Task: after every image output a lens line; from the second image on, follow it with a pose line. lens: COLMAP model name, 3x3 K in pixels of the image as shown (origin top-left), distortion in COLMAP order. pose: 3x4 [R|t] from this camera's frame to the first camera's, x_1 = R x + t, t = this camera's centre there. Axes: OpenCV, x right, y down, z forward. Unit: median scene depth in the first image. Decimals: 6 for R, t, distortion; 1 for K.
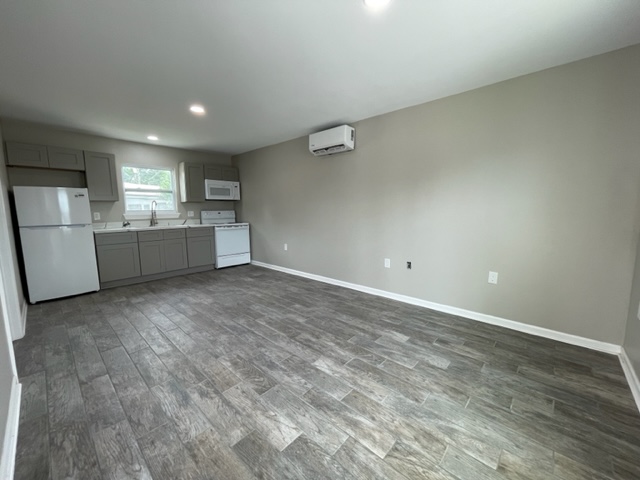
lens RADIAL K [[259.9, 0, 318.0], [0, 259.9, 239.1], [0, 0, 1]] dist [-0.004429, 0.002616]
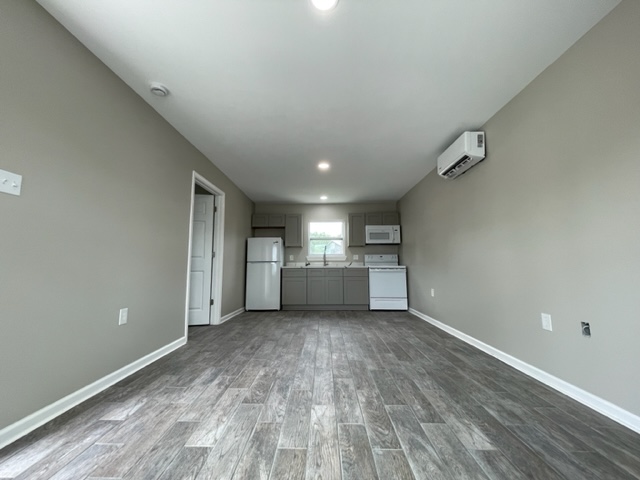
lens RADIAL K [[259.9, 0, 317.3], [0, 259.9, 238.4], [0, 0, 1]] dist [-0.004429, 0.002616]
pose [[0.658386, -0.077548, -0.748675, 0.441388], [-0.089862, 0.979465, -0.180478, 0.071925], [0.747297, 0.186102, 0.637898, 0.258528]]
